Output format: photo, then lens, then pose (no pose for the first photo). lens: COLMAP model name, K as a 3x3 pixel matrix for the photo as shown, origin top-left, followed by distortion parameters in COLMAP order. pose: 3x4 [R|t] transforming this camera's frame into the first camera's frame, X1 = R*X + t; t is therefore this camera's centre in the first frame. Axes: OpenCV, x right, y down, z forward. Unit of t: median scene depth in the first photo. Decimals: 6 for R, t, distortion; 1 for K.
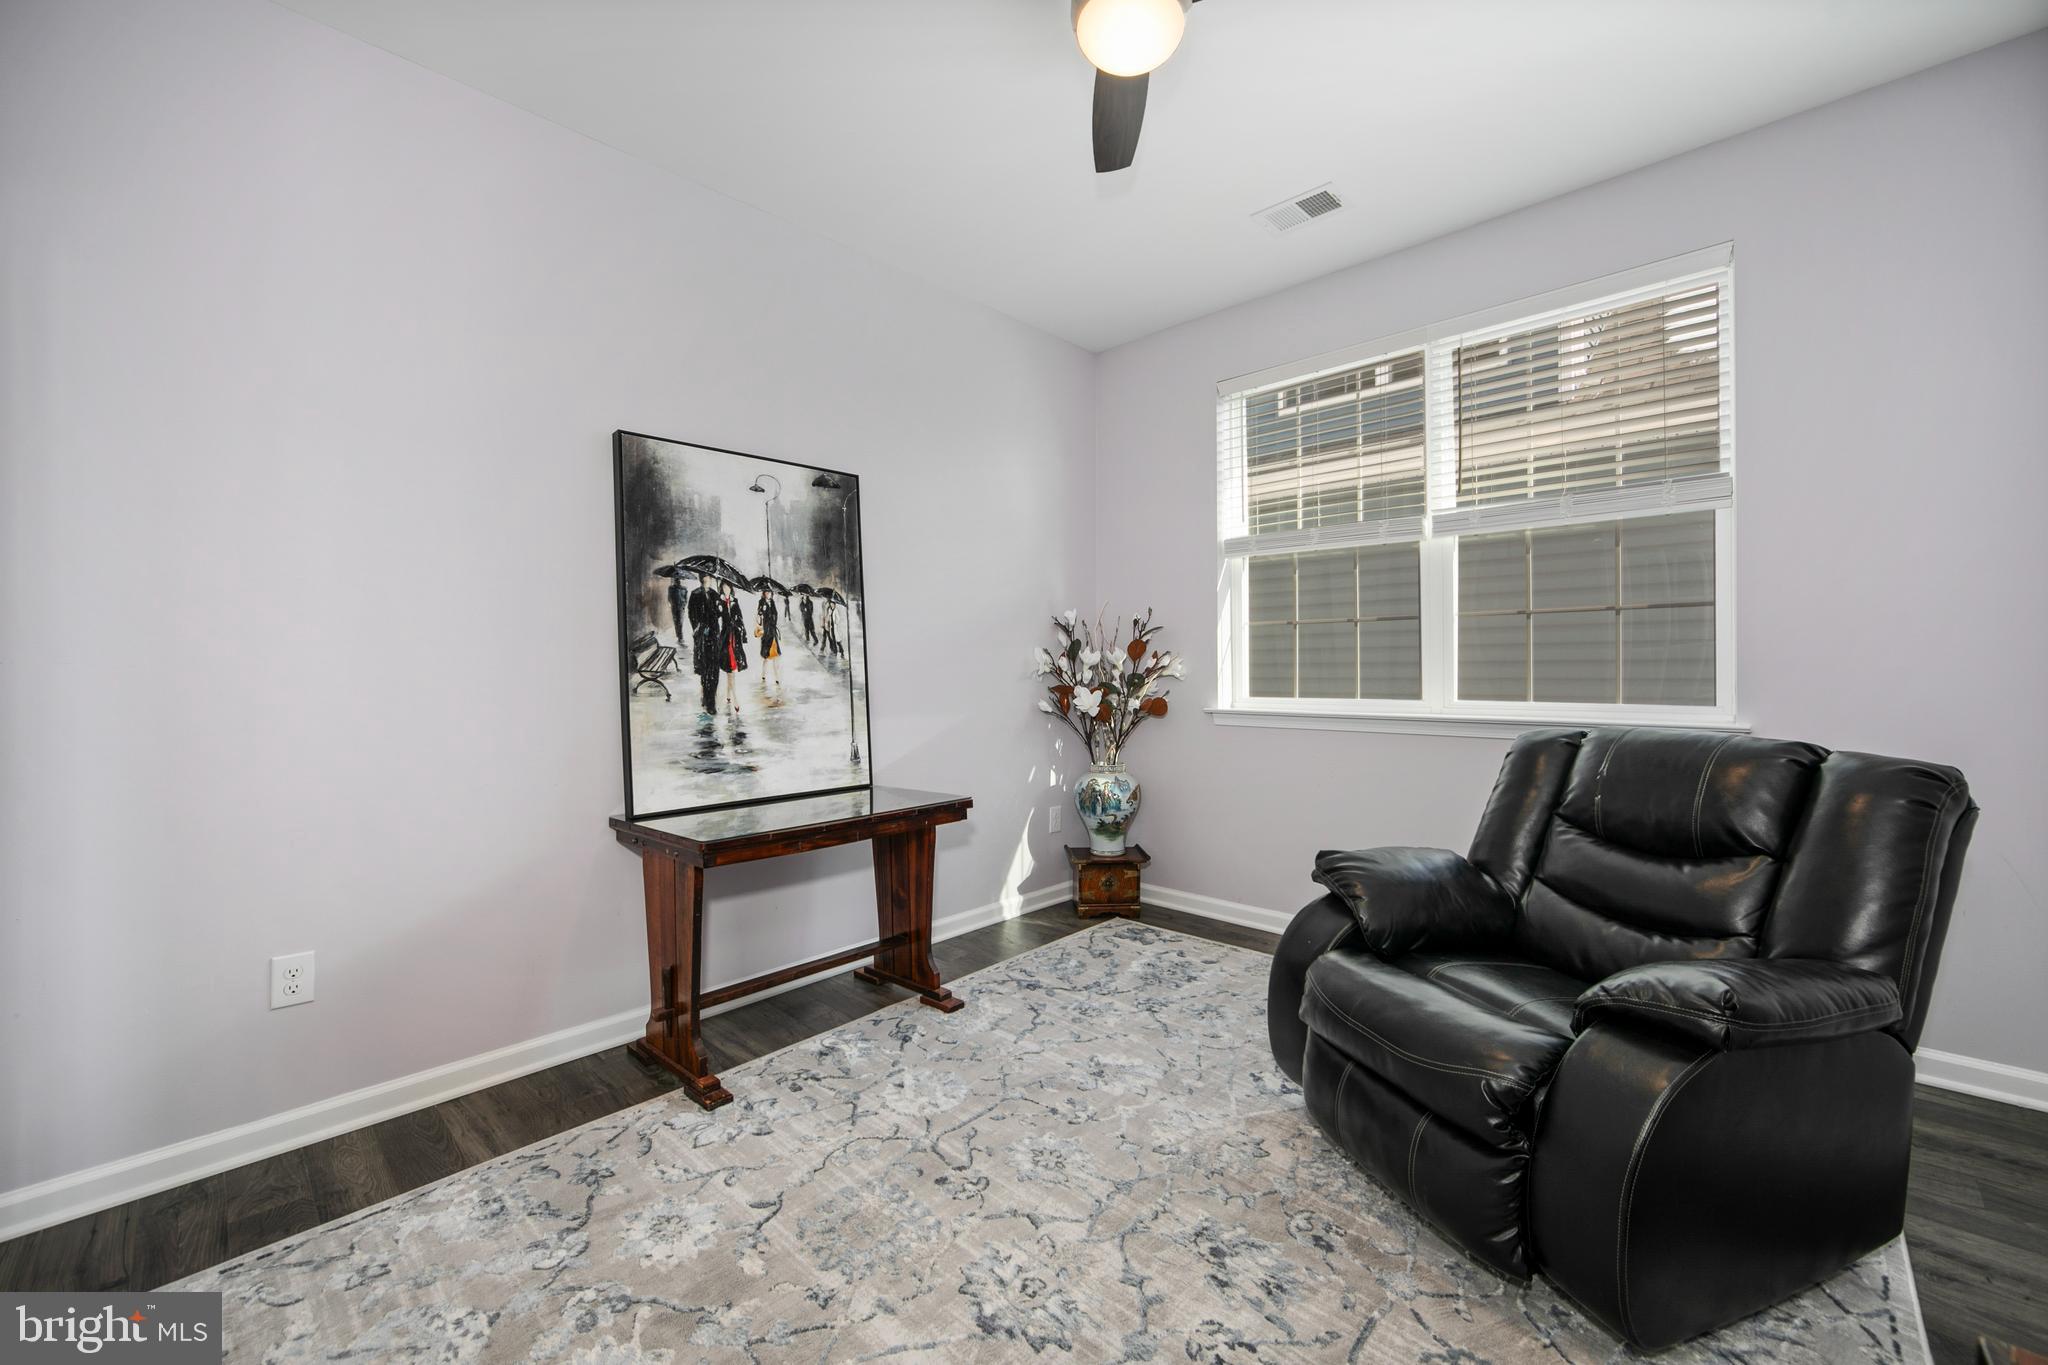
lens RADIAL K [[809.1, 0, 1018.0], [0, 809.1, 683.1], [0, 0, 1]] dist [-0.012818, 0.002194]
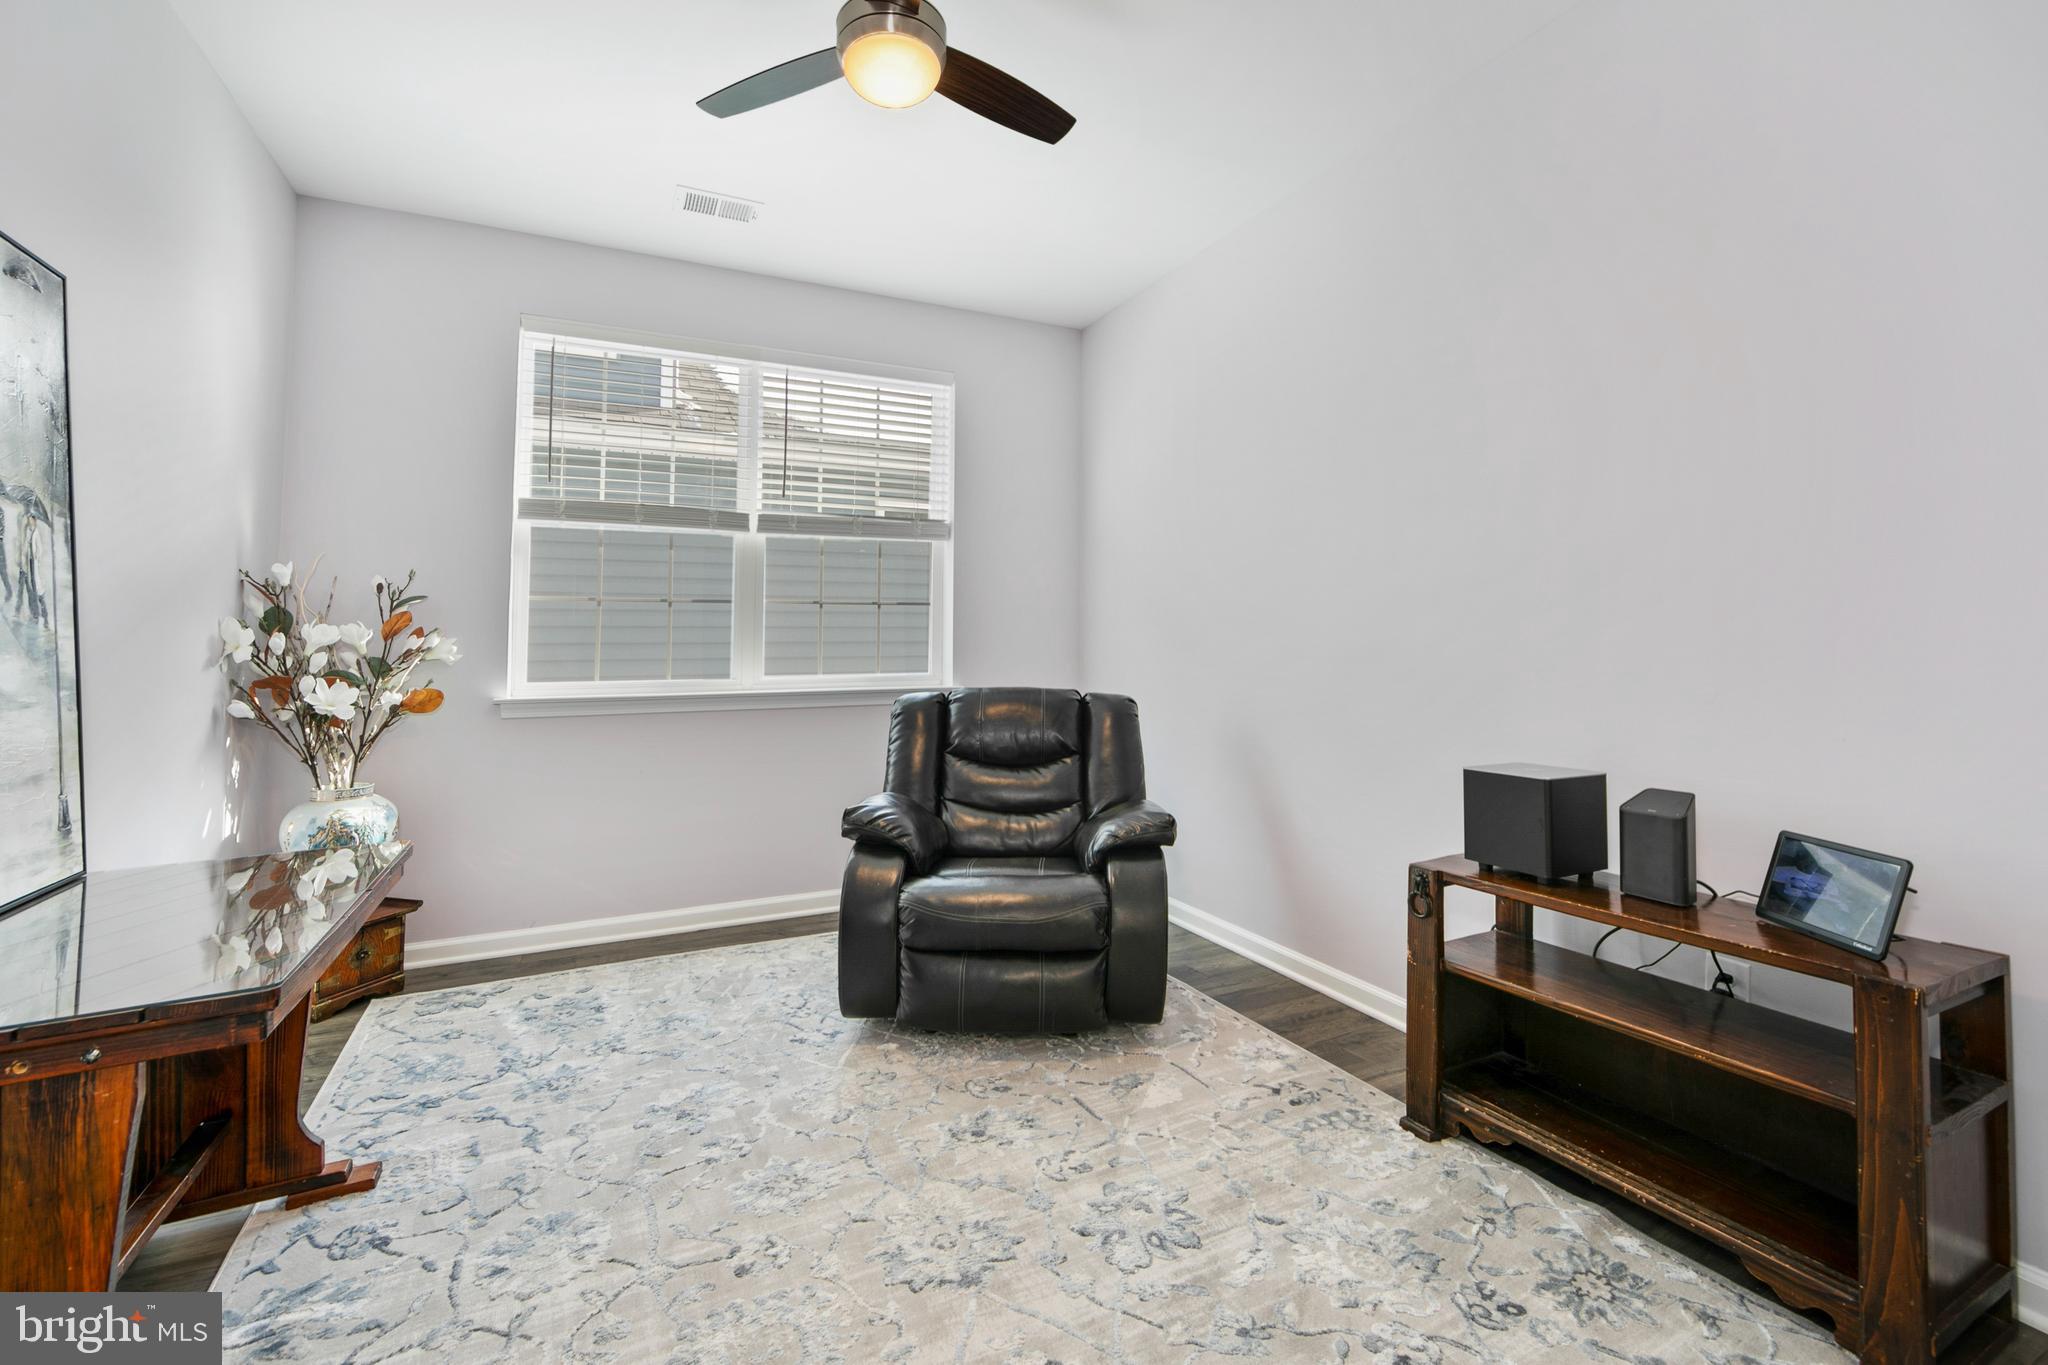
lens RADIAL K [[870.0, 0, 1010.3], [0, 870.0, 635.5], [0, 0, 1]] dist [-0.002801, -0.001125]
pose [[0.356324, 0.015894, 0.934227, -0.500119], [0.019055, 0.999524, -0.024273, -0.001910], [-0.934168, 0.026451, 0.355851, 0.246574]]
